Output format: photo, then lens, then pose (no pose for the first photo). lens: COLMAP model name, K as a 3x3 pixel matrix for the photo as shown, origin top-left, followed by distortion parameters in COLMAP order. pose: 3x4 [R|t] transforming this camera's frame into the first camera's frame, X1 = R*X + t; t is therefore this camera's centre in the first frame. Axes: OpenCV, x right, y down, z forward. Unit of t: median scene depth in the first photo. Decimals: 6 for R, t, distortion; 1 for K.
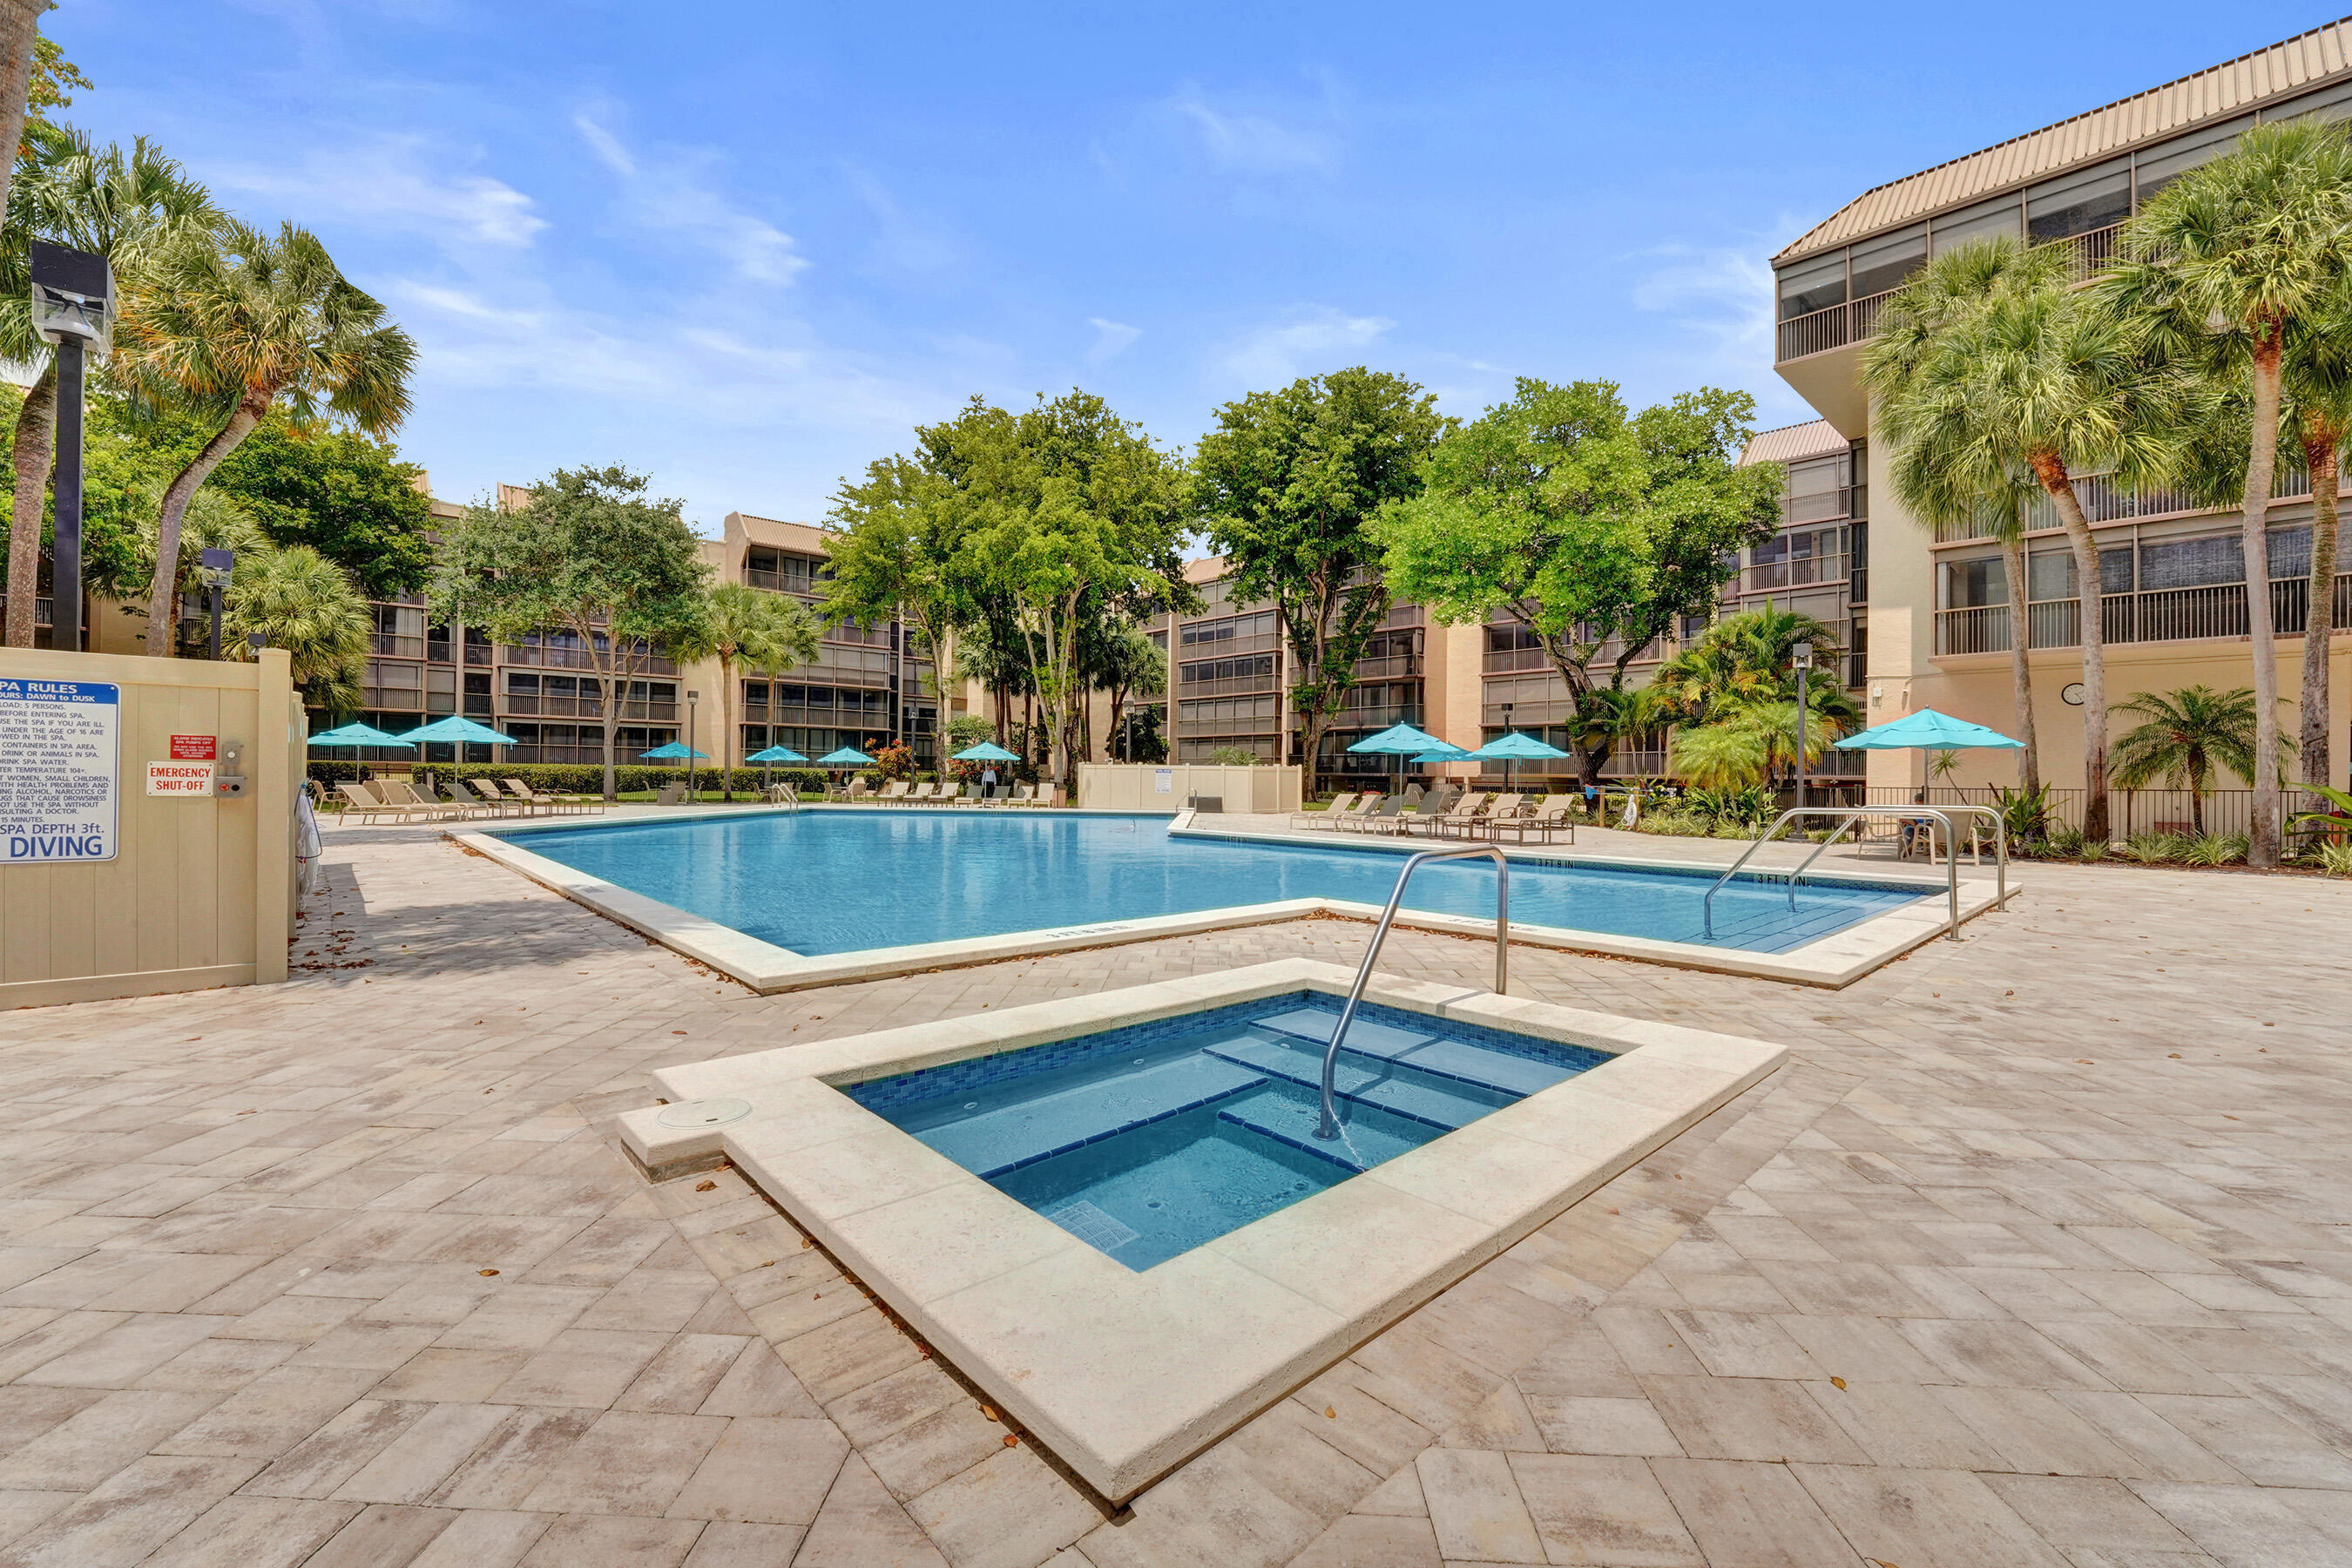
lens RADIAL K [[973.2, 0, 1169.3], [0, 973.2, 777.7], [0, 0, 1]] dist [-0.015853, 0.000545]
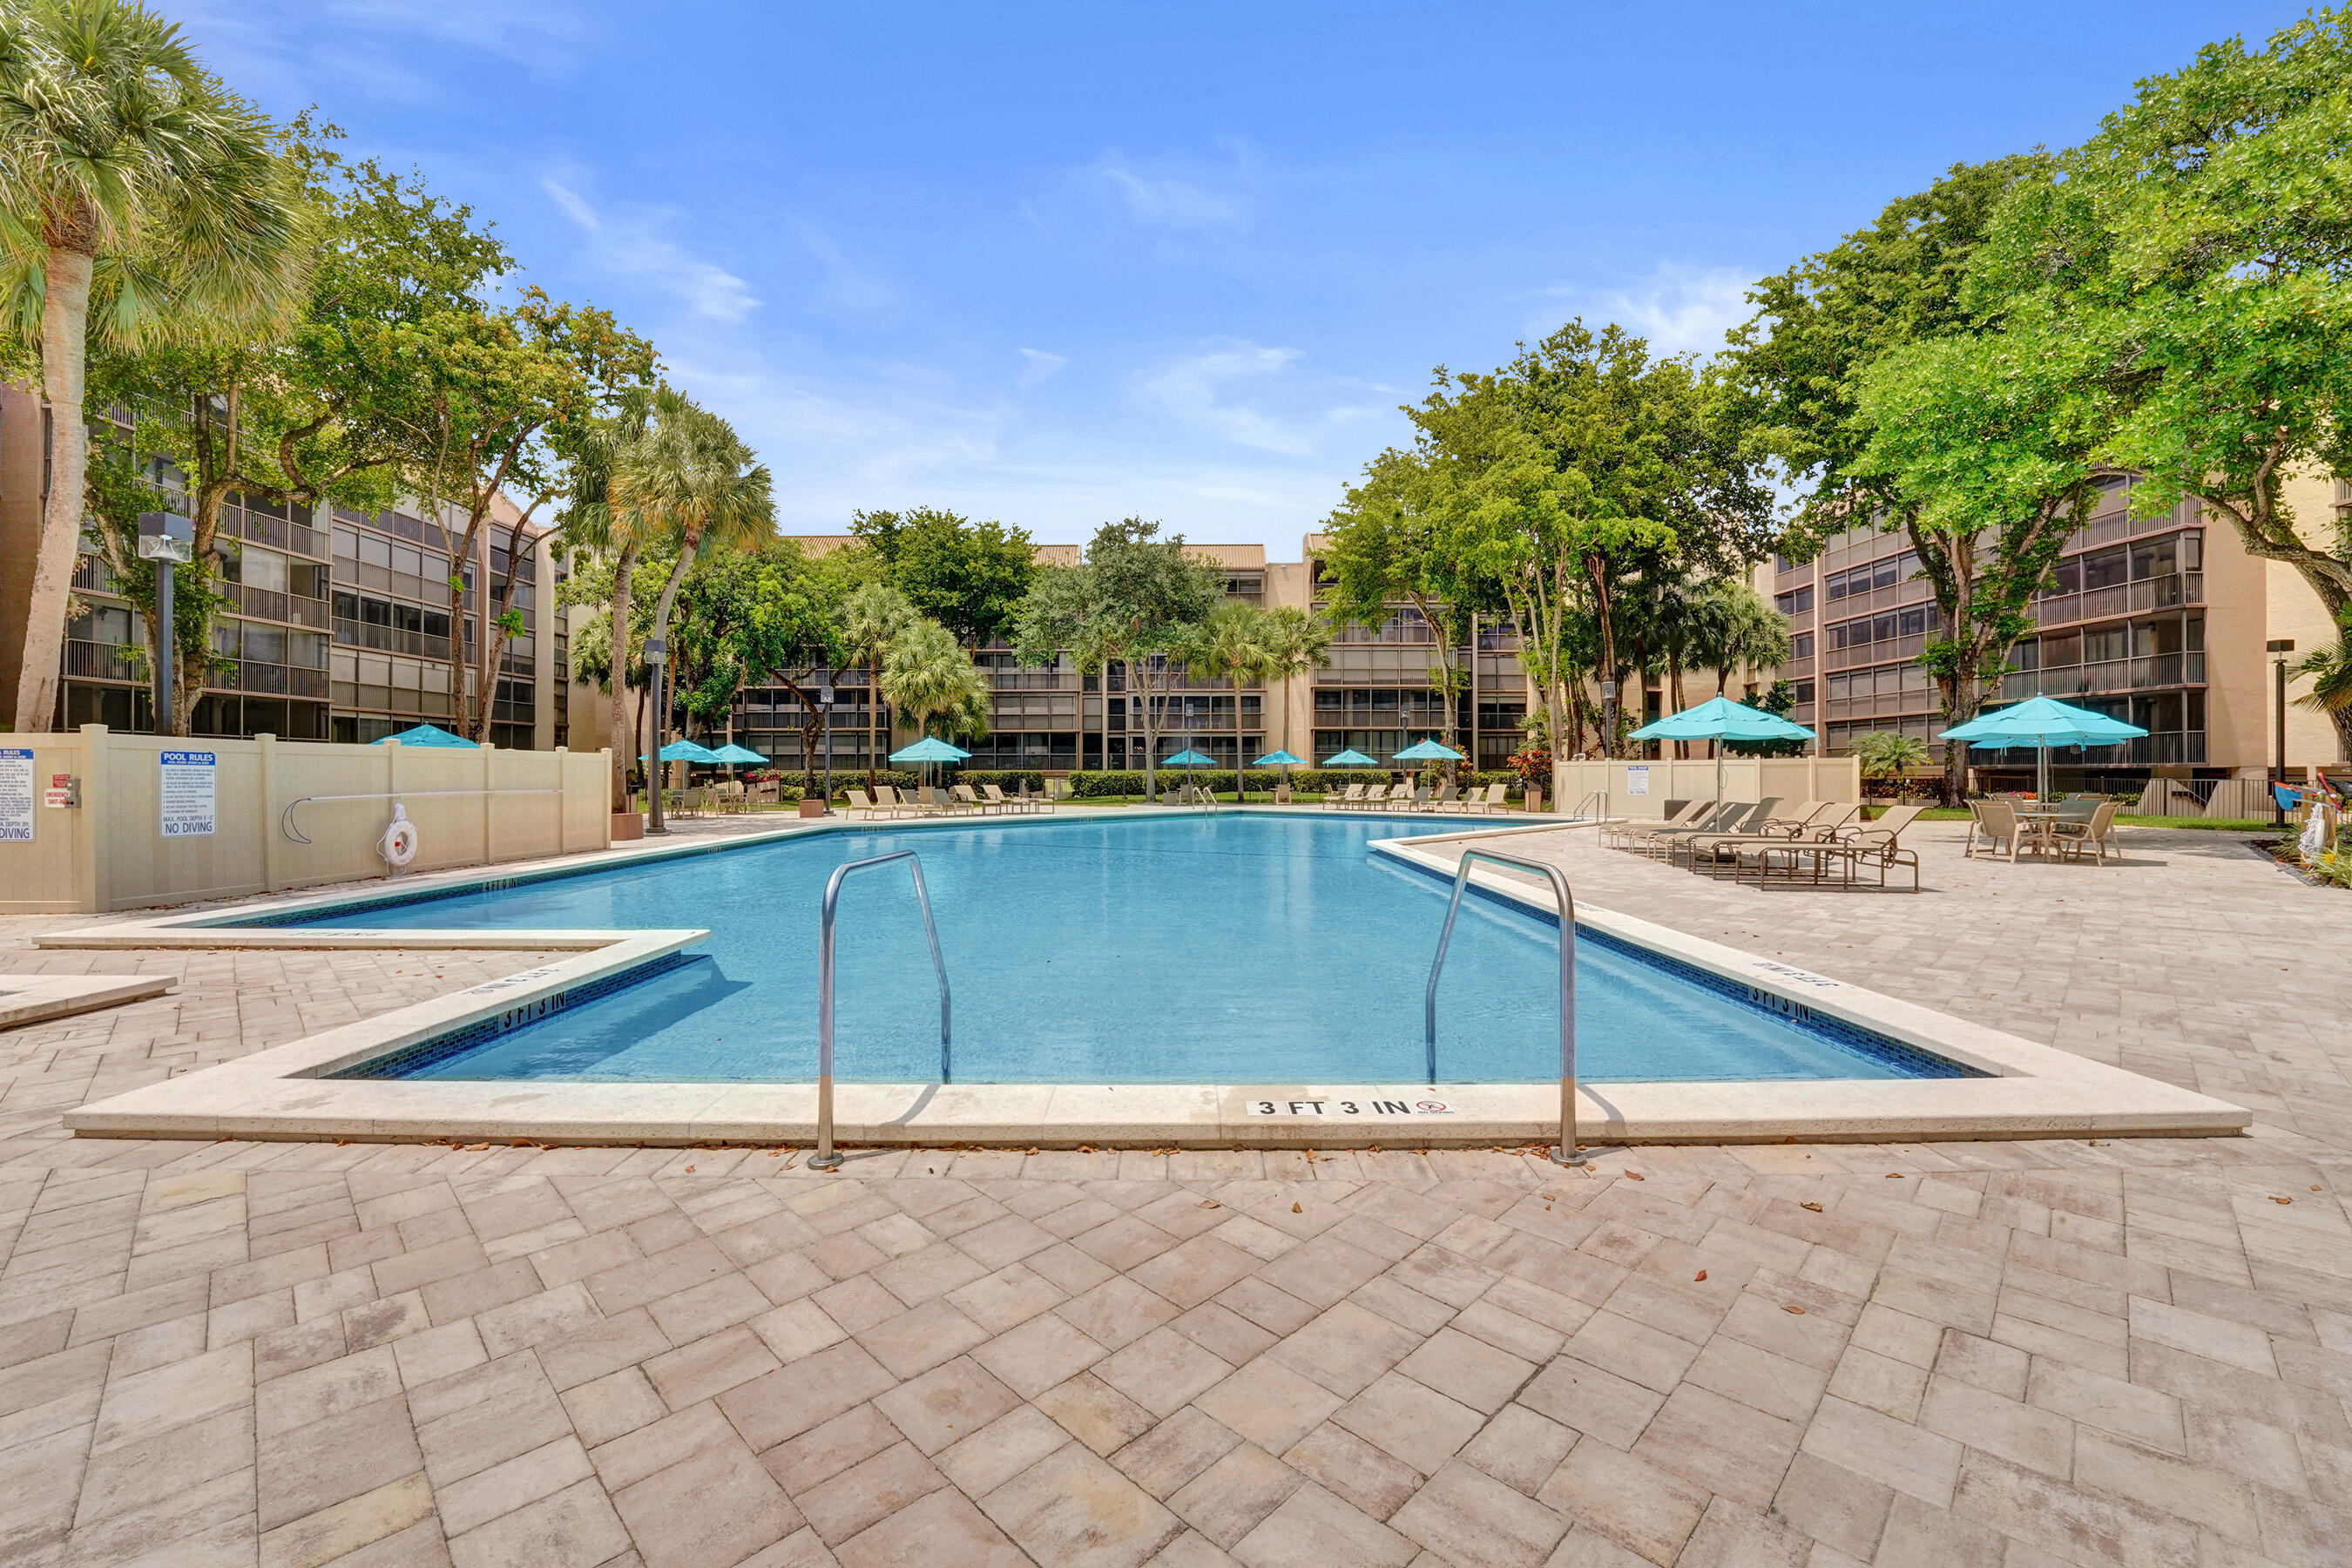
lens RADIAL K [[973.2, 0, 1171.0], [0, 973.2, 775.2], [0, 0, 1]] dist [-0.015853, 0.000545]
pose [[0.740780, -0.011676, -0.671646, 0.198118], [0.011044, 0.999925, -0.005202, -0.001075], [0.671657, -0.003564, 0.740854, 0.119091]]
